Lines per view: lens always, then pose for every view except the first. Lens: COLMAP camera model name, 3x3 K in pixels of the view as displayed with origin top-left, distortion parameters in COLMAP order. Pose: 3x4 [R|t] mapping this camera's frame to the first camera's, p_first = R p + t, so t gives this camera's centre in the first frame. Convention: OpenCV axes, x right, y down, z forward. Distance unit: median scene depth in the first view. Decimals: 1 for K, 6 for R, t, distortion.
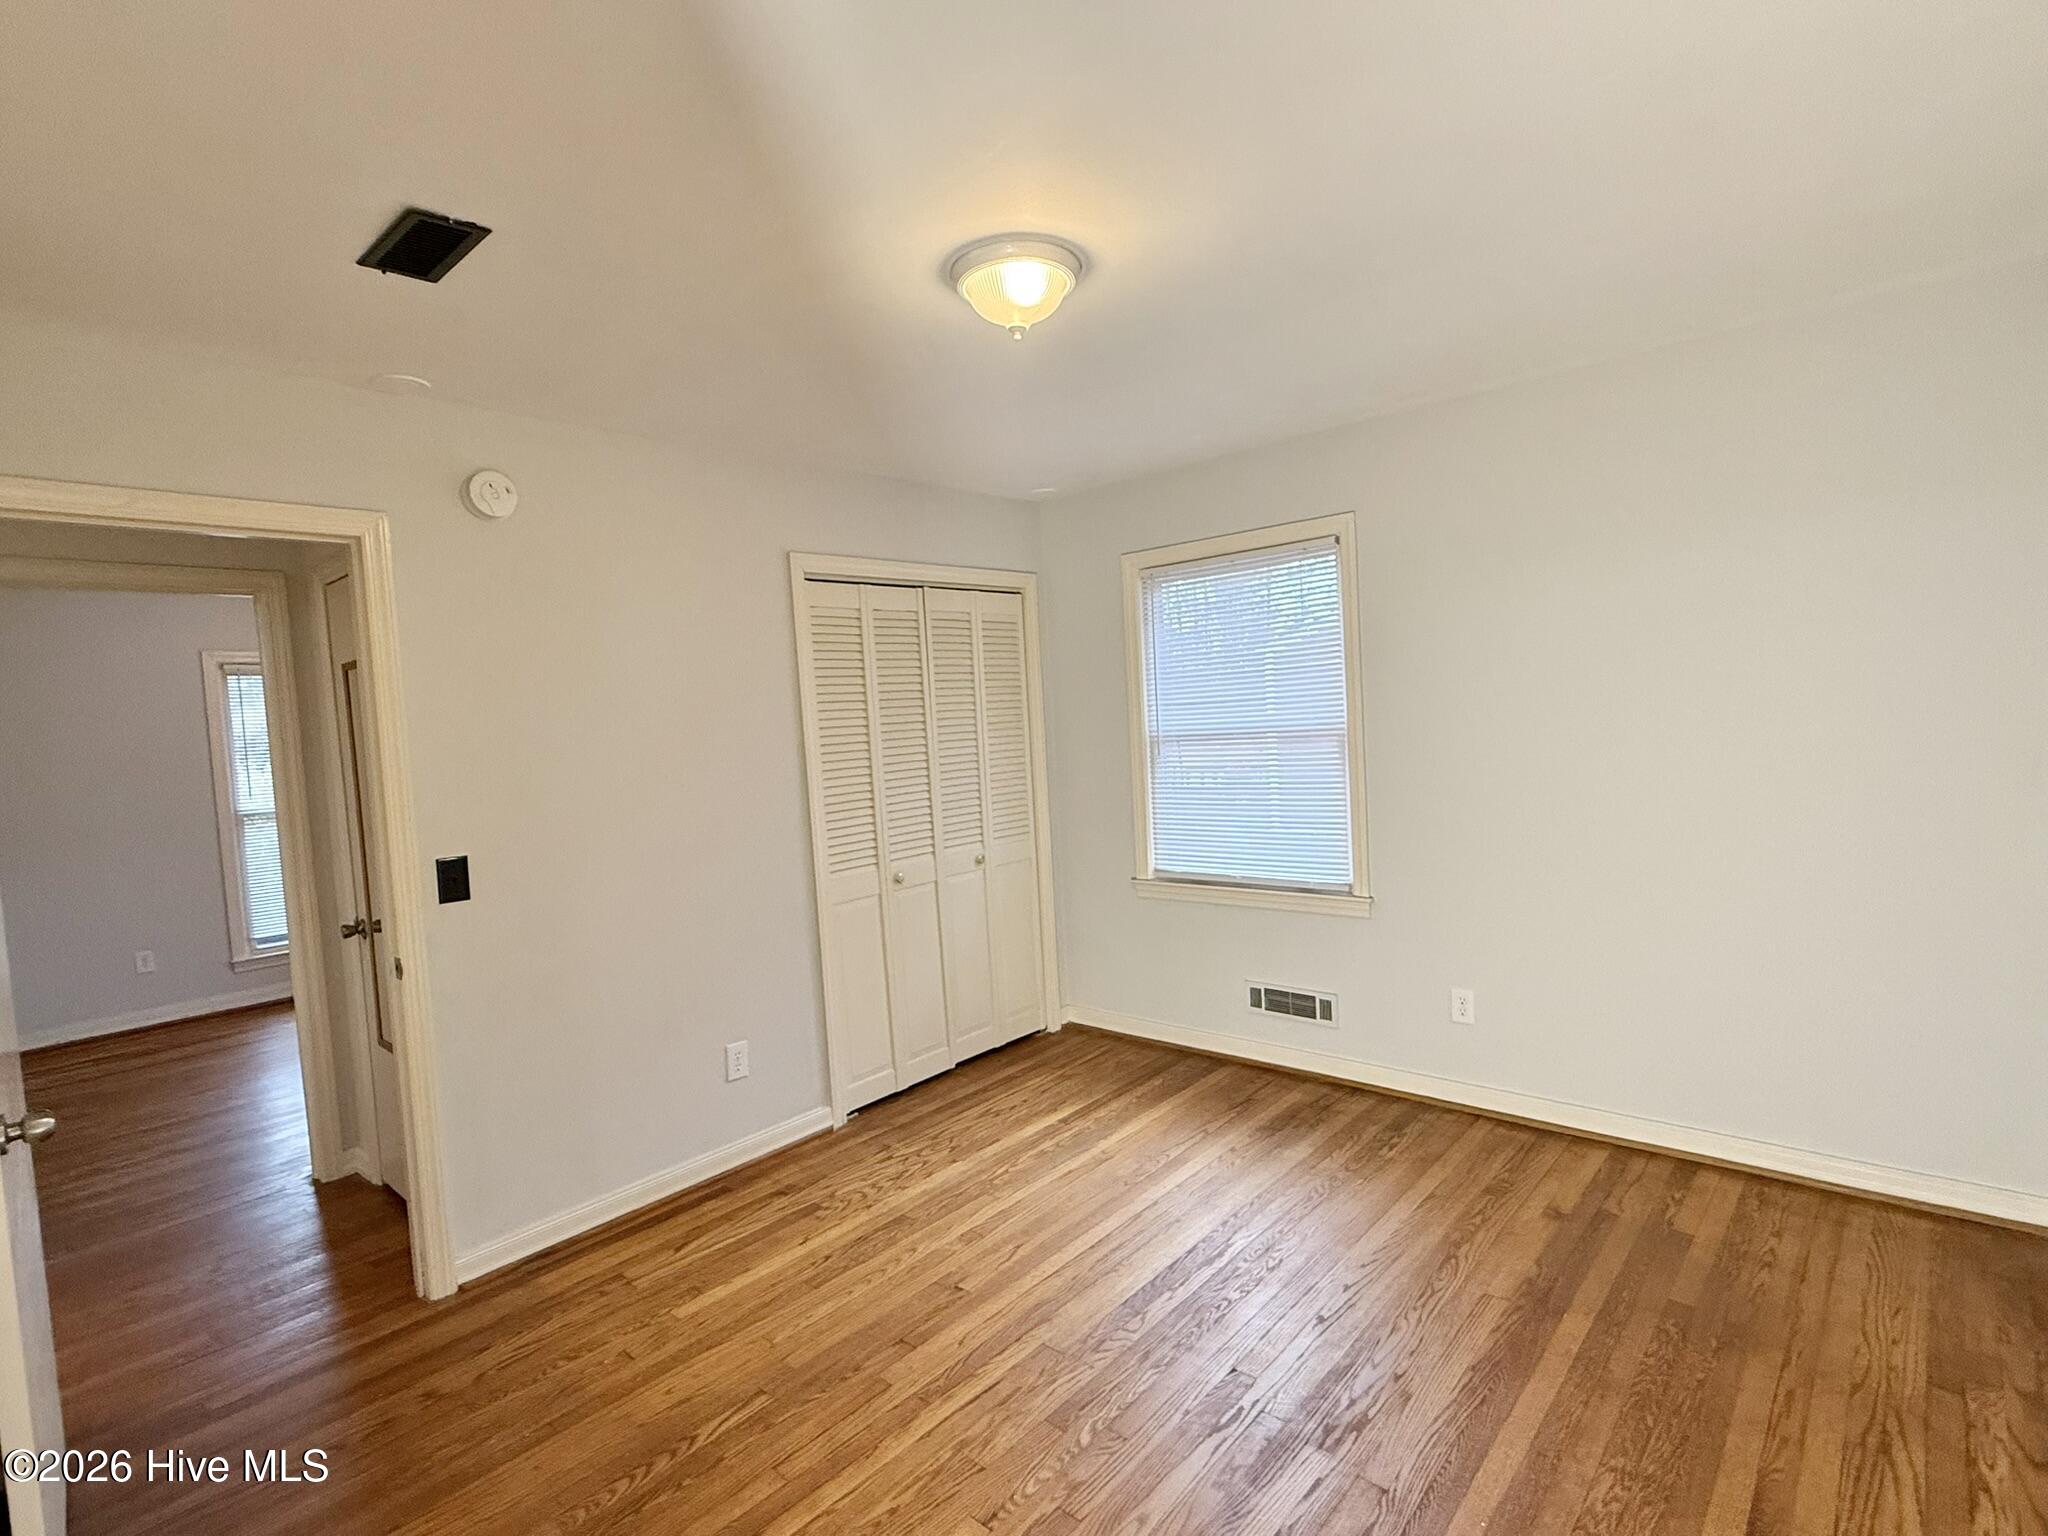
lens RADIAL K [[1013.6, 0, 1024.5], [0, 1013.6, 769.4], [0, 0, 1]] dist [0.003173, 0.000415]
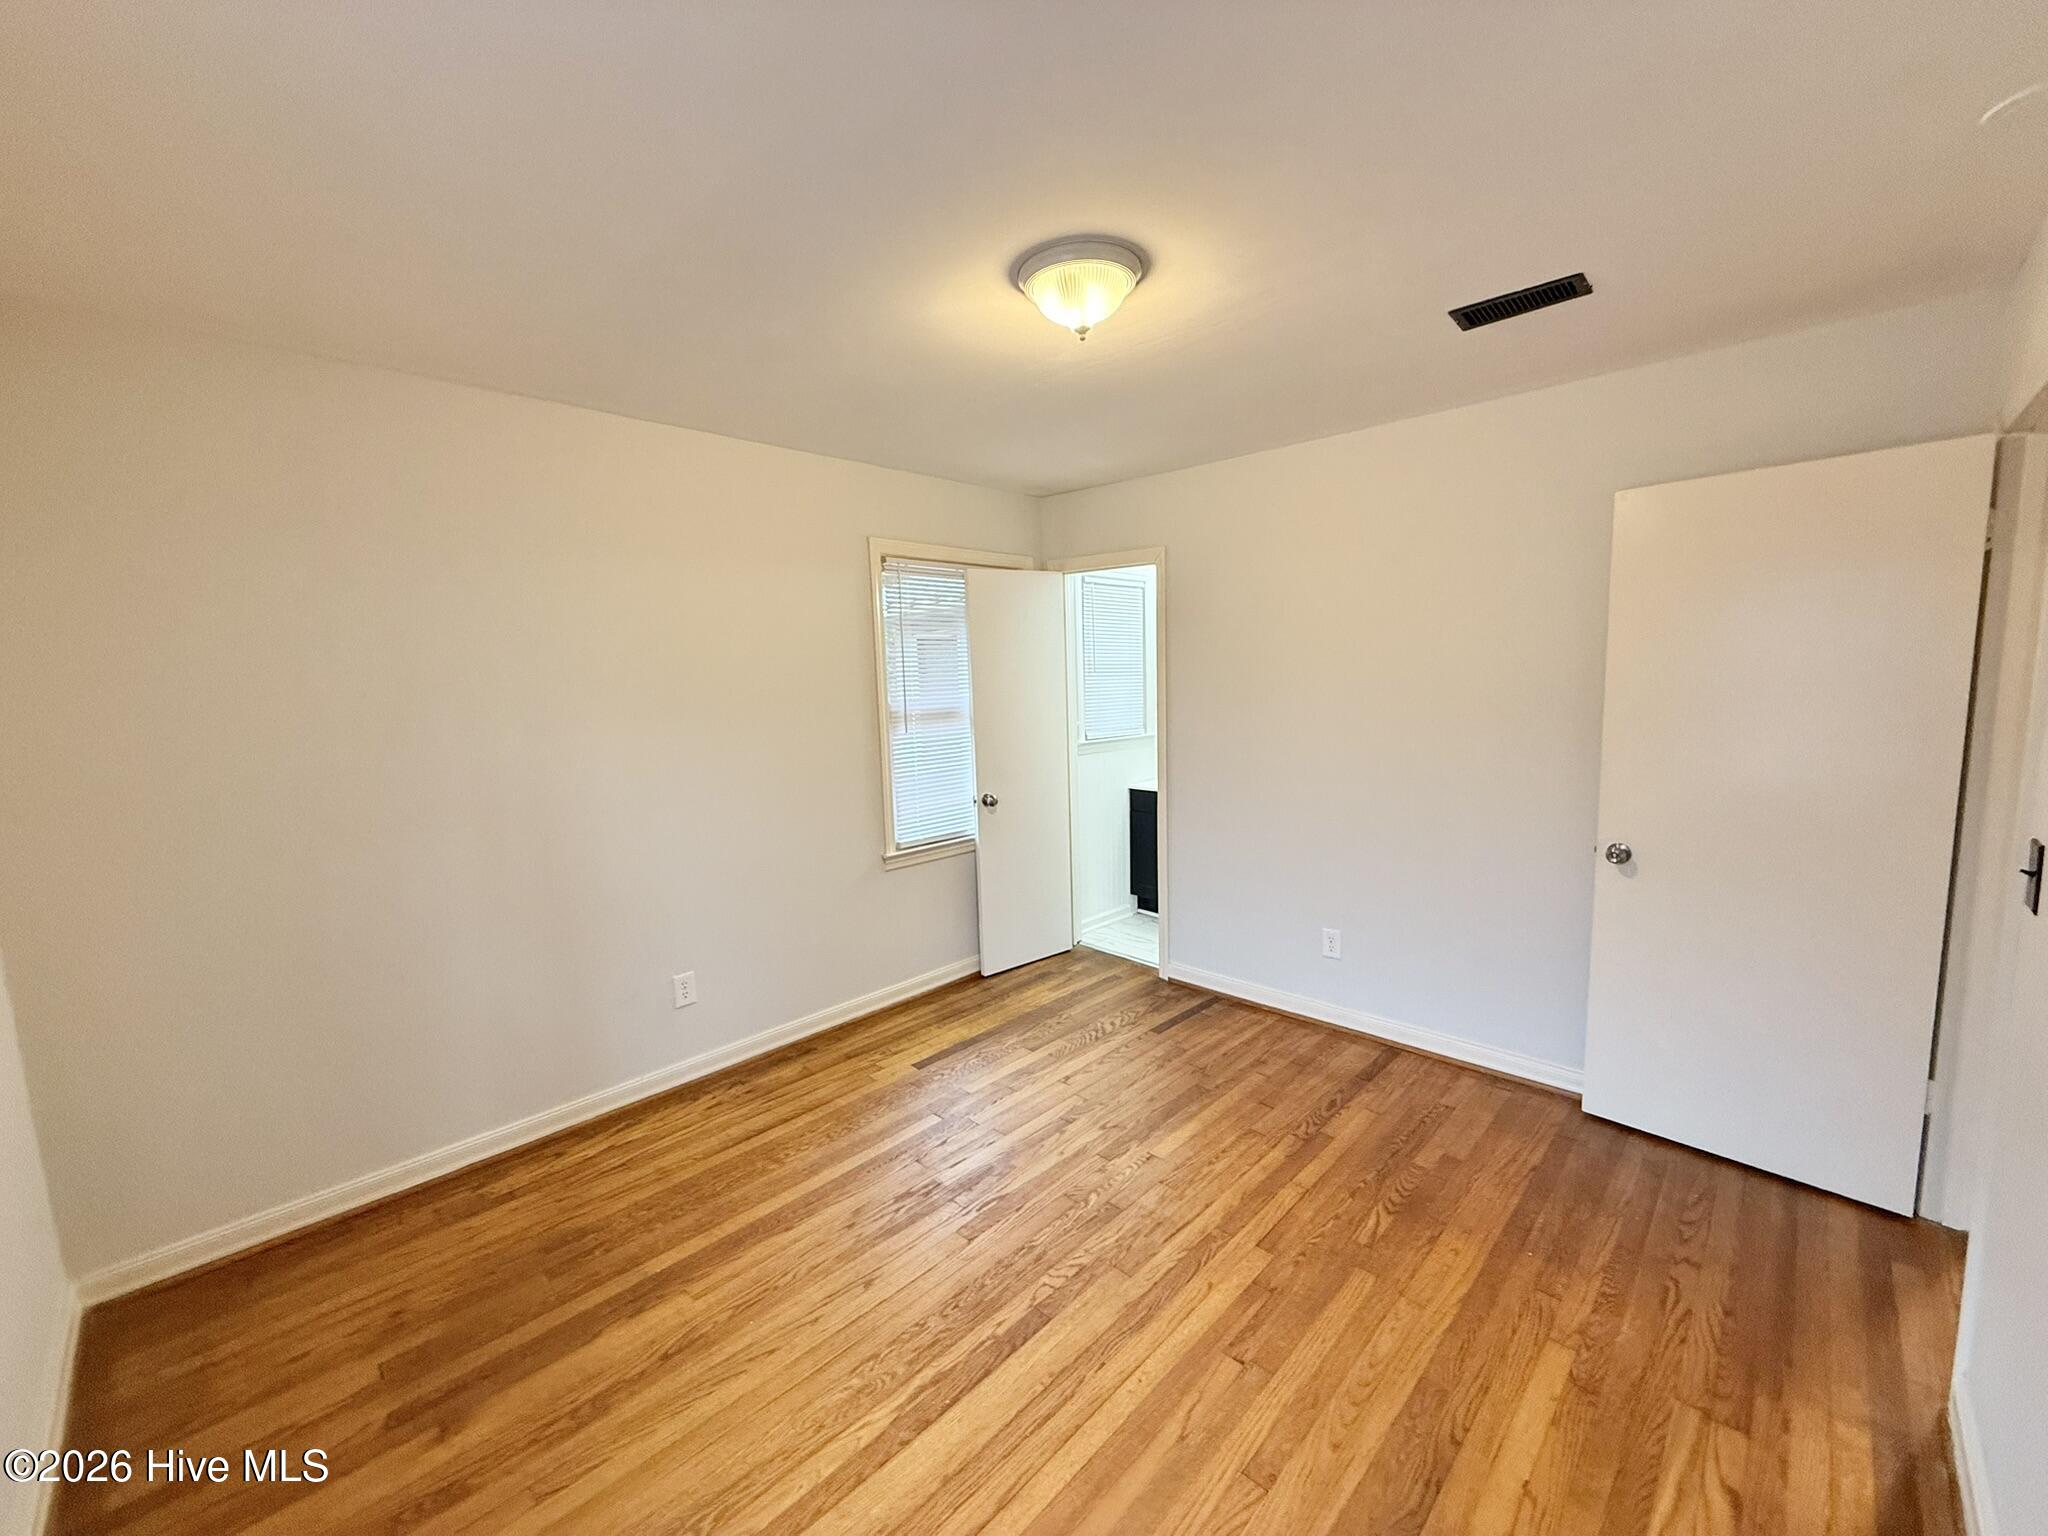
lens RADIAL K [[814.3, 0, 1023.5], [0, 814.3, 773.2], [0, 0, 1]] dist [0.000241, -0.000011]
pose [[-0.995481, 0.080345, 0.050627, 0.045573], [0.087737, 0.982121, 0.166555, -0.113635], [-0.036340, 0.170244, -0.984732, 1.786991]]
